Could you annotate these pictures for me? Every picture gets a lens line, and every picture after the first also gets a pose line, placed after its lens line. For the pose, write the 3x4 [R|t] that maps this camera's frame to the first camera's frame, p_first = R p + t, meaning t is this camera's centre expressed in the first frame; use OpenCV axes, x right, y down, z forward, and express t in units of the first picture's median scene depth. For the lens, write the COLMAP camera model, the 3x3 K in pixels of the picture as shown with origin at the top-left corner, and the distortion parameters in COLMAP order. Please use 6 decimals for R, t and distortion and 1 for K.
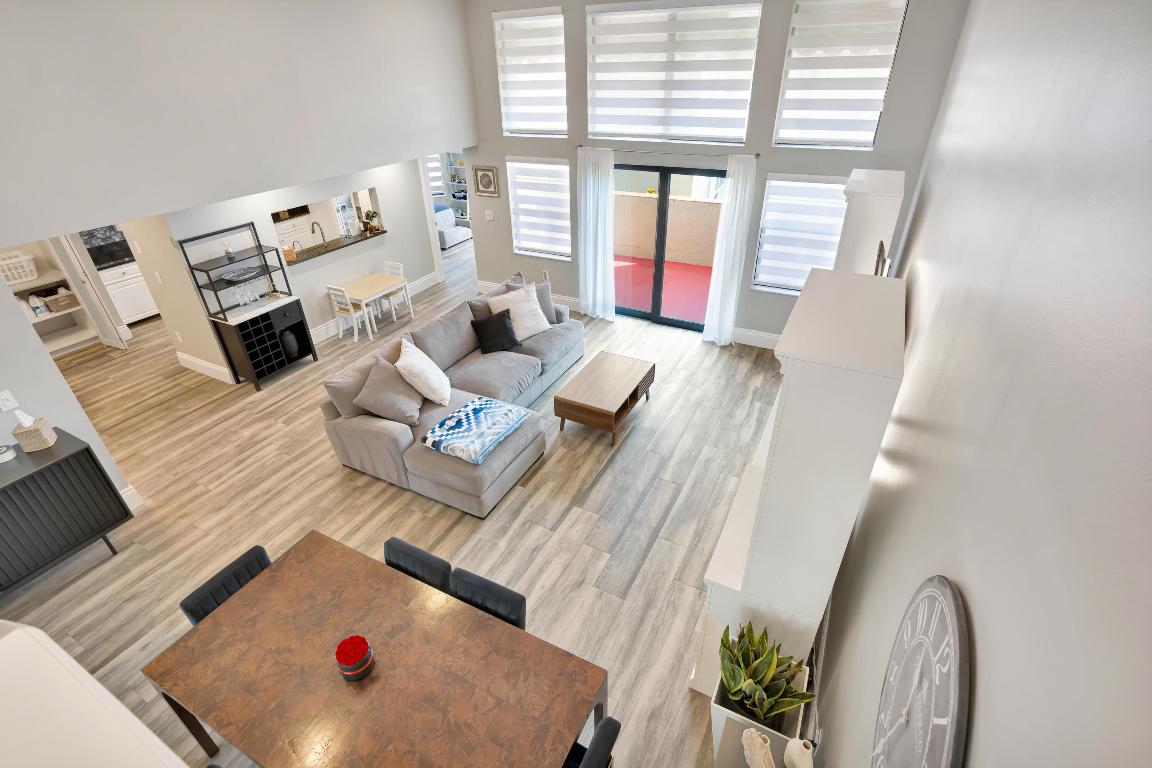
lens RADIAL K [[536.8, 0, 576.0], [0, 536.8, 384.0], [0, 0, 1]] dist [0.001579, 0.000195]
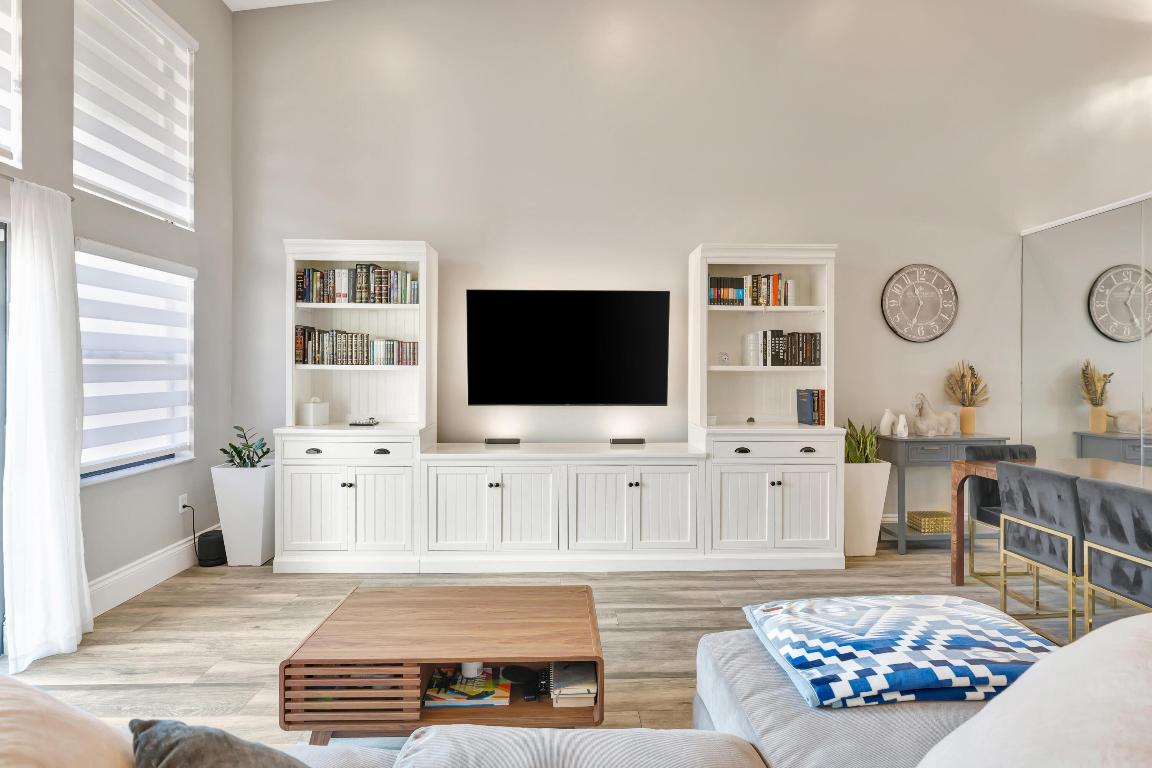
lens RADIAL K [[558.8, 0, 573.8], [0, 558.8, 376.1], [0, 0, 1]] dist [-0.000589, 0.000789]
pose [[-0.493205, 0.016846, 0.869750, -0.365861], [0.461906, 0.852297, 0.245424, -0.238515], [-0.737151, 0.522787, -0.428139, 1.123628]]
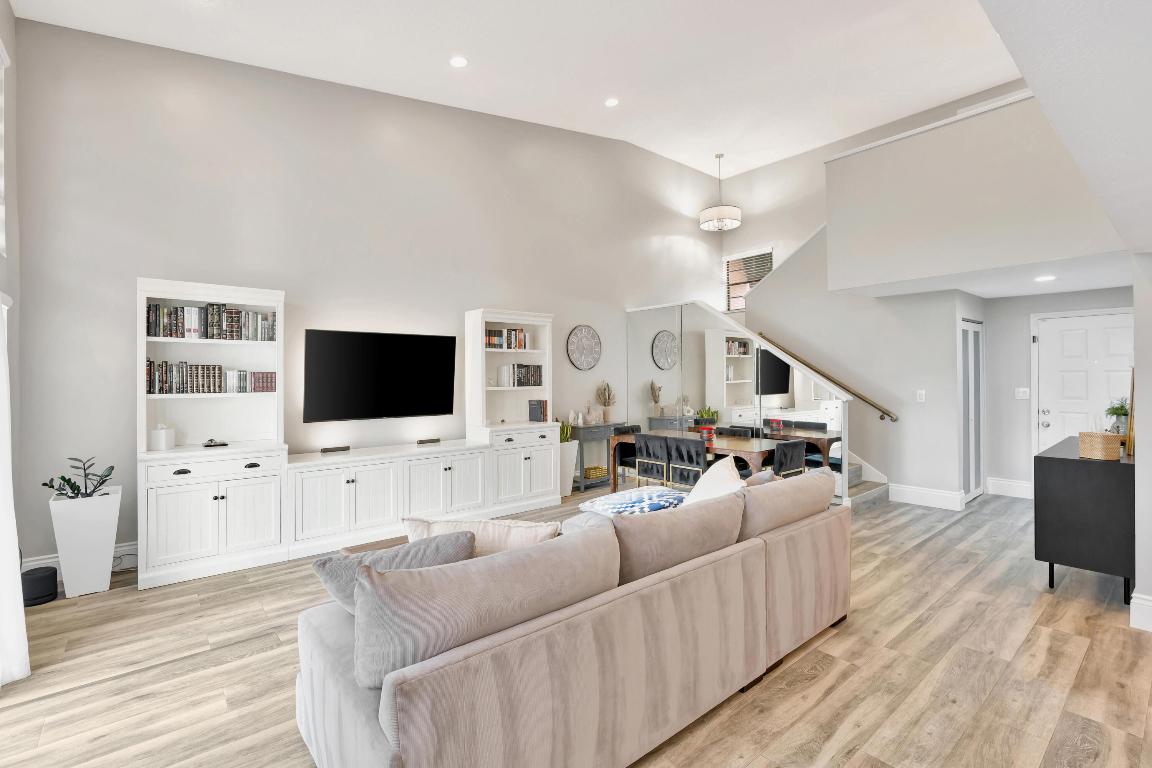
lens RADIAL K [[521.2, 0, 576.0], [0, 521.2, 384.0], [0, 0, 1]] dist [-0.000511, 0.000068]
pose [[-0.925255, 0.028083, 0.378305, -0.384044], [0.223880, 0.845486, 0.484800, -0.494042], [-0.306237, 0.533259, -0.788577, 1.485729]]
